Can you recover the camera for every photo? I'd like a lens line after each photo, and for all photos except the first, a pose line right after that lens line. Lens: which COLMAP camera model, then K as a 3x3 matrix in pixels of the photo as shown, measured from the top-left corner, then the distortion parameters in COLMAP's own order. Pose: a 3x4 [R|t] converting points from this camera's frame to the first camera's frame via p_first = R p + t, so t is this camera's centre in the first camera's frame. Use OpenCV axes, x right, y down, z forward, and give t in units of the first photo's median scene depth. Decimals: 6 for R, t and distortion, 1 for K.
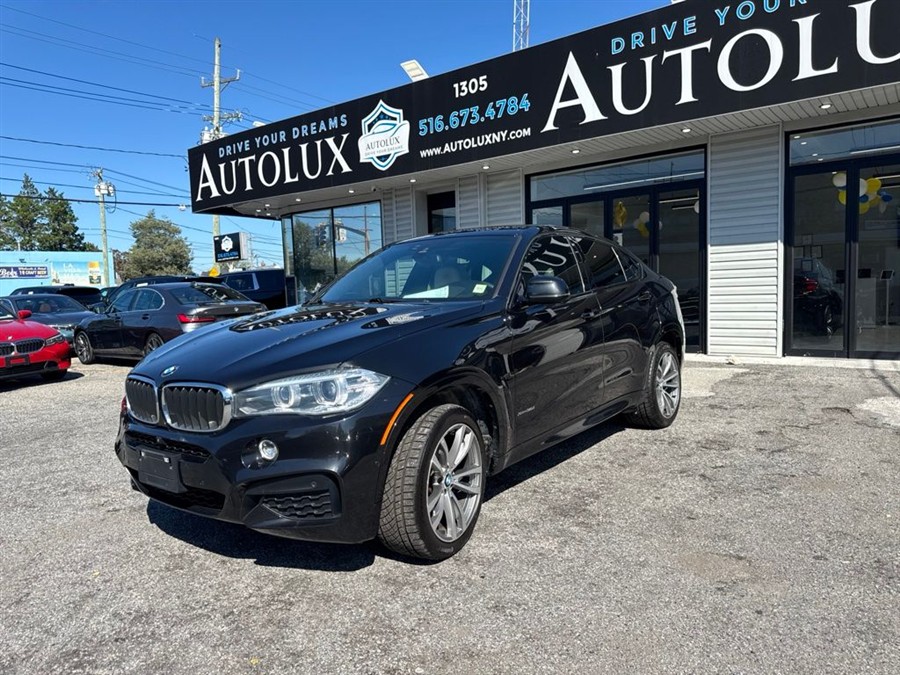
lens RADIAL K [[645.5, 0, 451.0], [0, 645.5, 337.1], [0, 0, 1]] dist [0.084489, -0.102299]
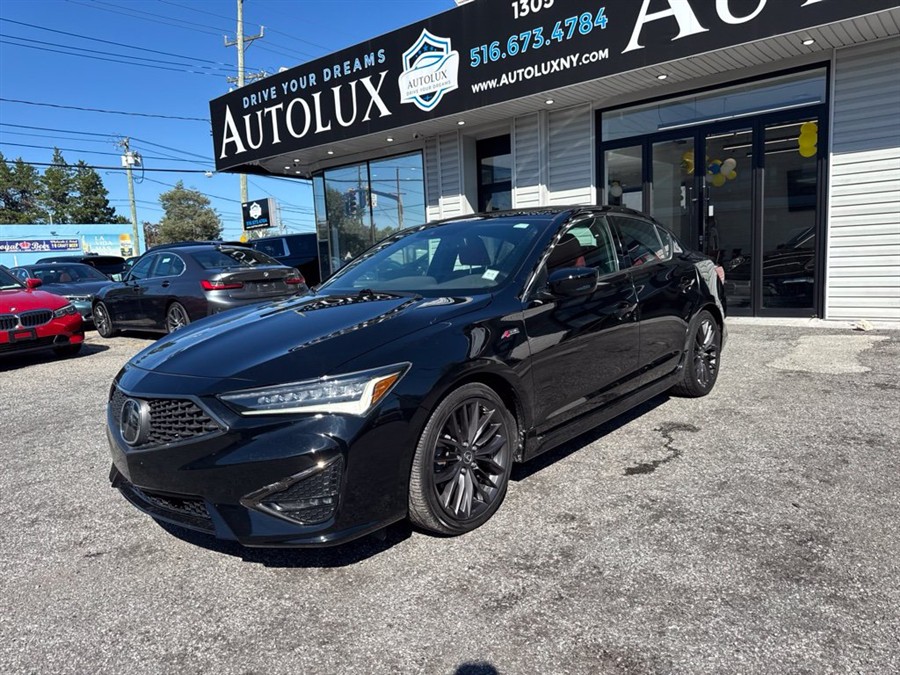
lens RADIAL K [[654.7, 0, 449.9], [0, 654.7, 333.5], [0, 0, 1]] dist [0.054503, -0.062546]
pose [[0.998757, -0.010661, -0.048687, -0.034158], [0.012681, 0.999063, 0.041374, 0.003412], [0.048200, -0.041940, 0.997957, 0.107403]]
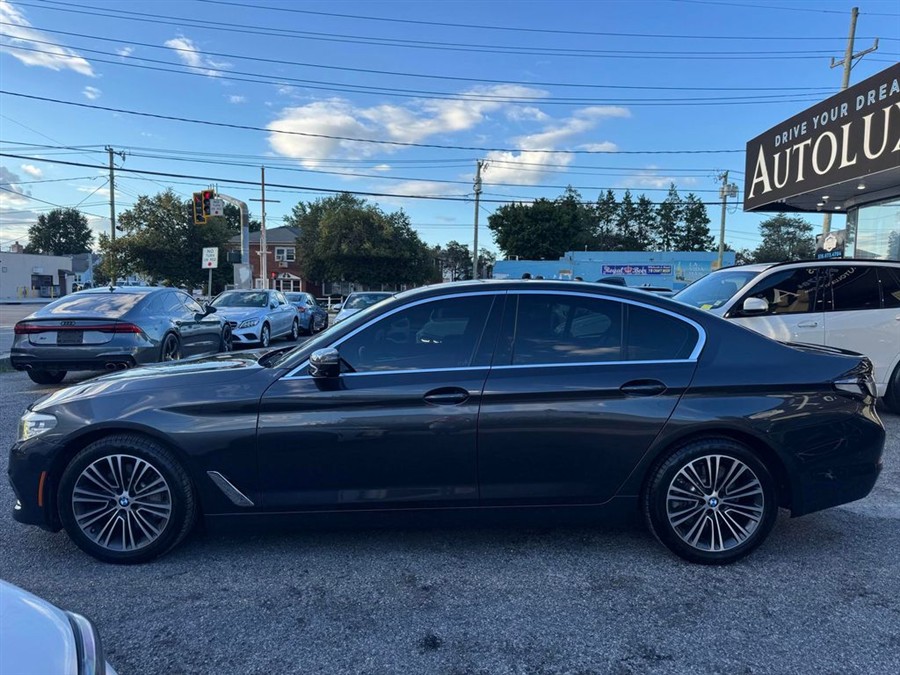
lens RADIAL K [[649.4, 0, 435.4], [0, 649.4, 341.7], [0, 0, 1]] dist [0.002862, -0.001906]
pose [[0.600928, 0.103336, -0.792595, 0.112949], [-0.095315, 0.993797, 0.057302, -0.024978], [0.793600, 0.041112, 0.607049, 0.141999]]
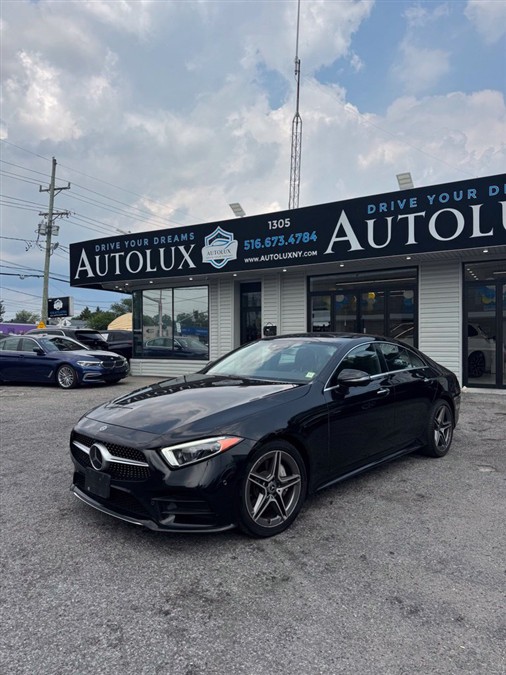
lens RADIAL K [[480.6, 0, 247.9], [0, 480.6, 338.9], [0, 0, 1]] dist [0.208831, -0.436639]
pose [[0.993249, 0.029540, 0.112177, -0.155013], [-0.020663, 0.996621, -0.079492, 0.010664], [-0.114146, 0.076637, 0.990504, -0.176358]]
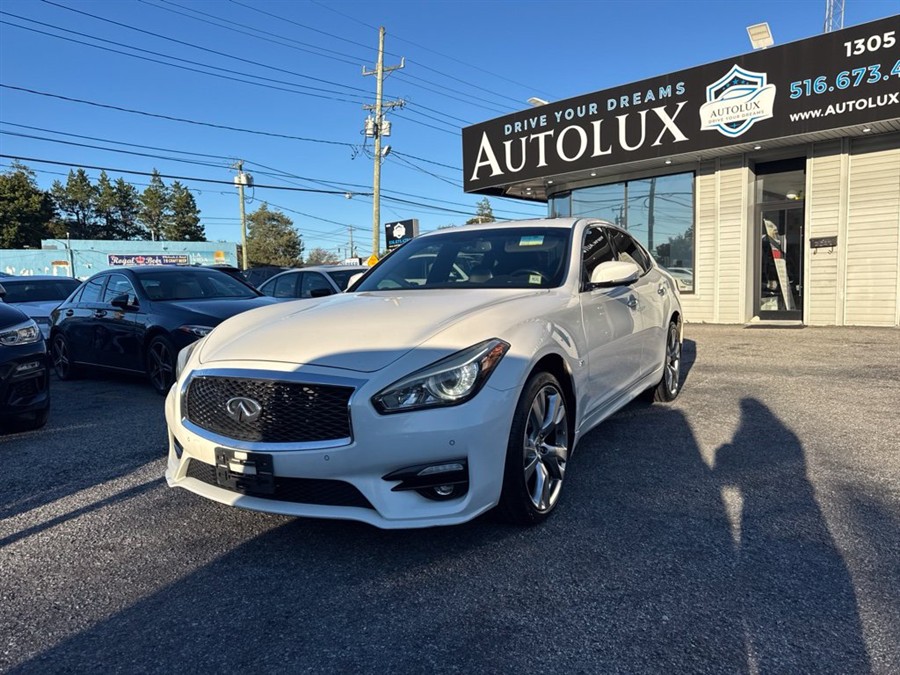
lens RADIAL K [[649.4, 0, 456.8], [0, 649.4, 347.8], [0, 0, 1]] dist [0.035007, -0.027416]
pose [[0.995083, 0.014705, -0.097943, -0.398226], [-0.012042, 0.999543, 0.027724, 0.031988], [0.098306, -0.026408, 0.994806, -0.015730]]
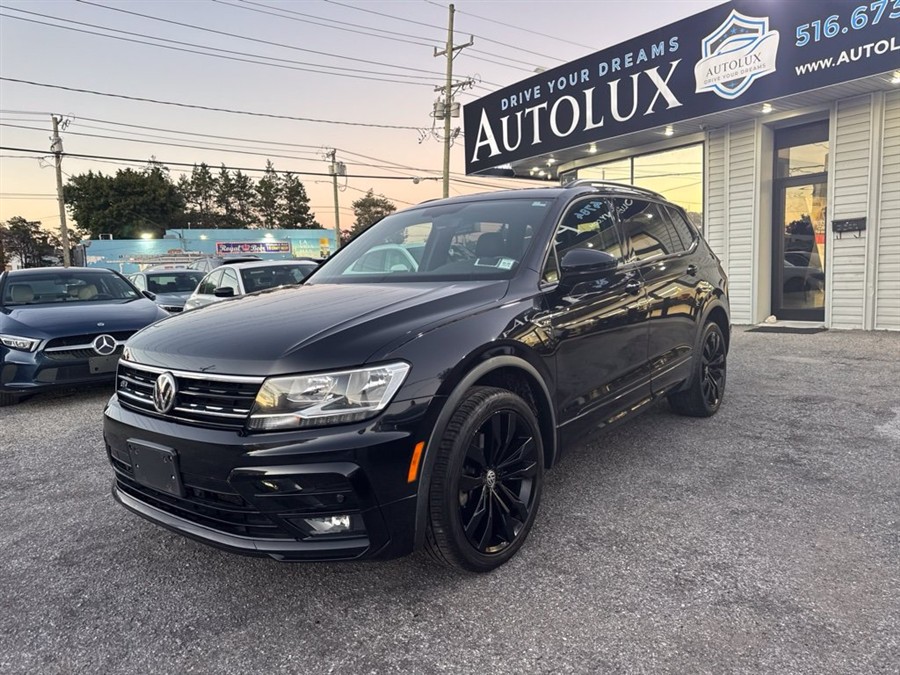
lens RADIAL K [[651.7, 0, 454.6], [0, 651.7, 339.4], [0, 0, 1]] dist [0.029967, -0.013990]
pose [[0.959661, 0.027958, -0.279768, -0.188828], [-0.015946, 0.998854, 0.045120, 0.004365], [0.280709, -0.038838, 0.959007, 0.119698]]
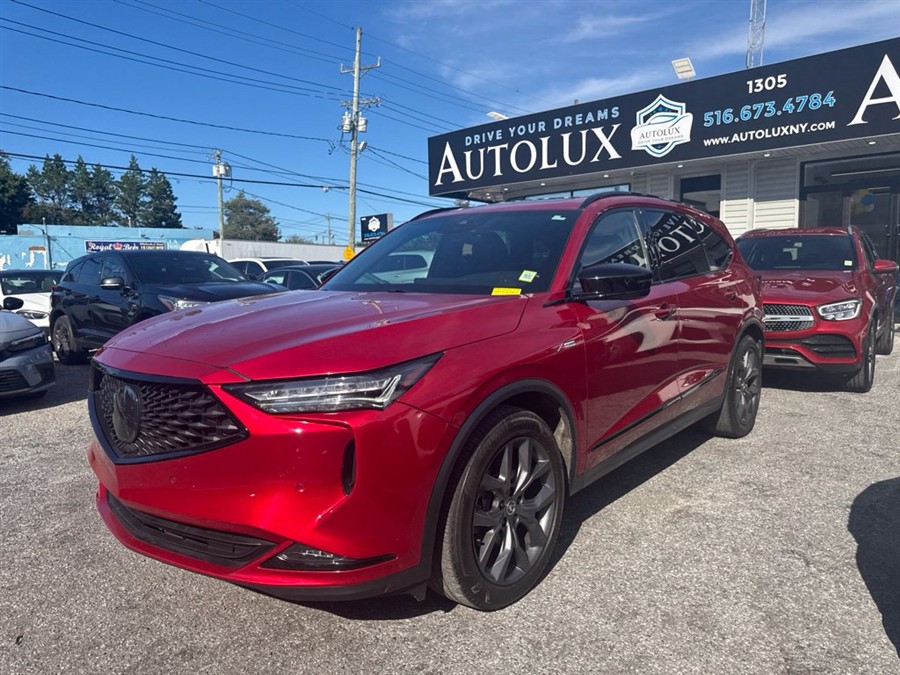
lens RADIAL K [[650.4, 0, 451.2], [0, 650.4, 338.6], [0, 0, 1]] dist [0.065057, -0.083131]
pose [[0.997032, 0.026175, -0.072401, -0.354738], [-0.024106, 0.999280, 0.029301, 0.027445], [0.073116, -0.027469, 0.996945, -0.149230]]
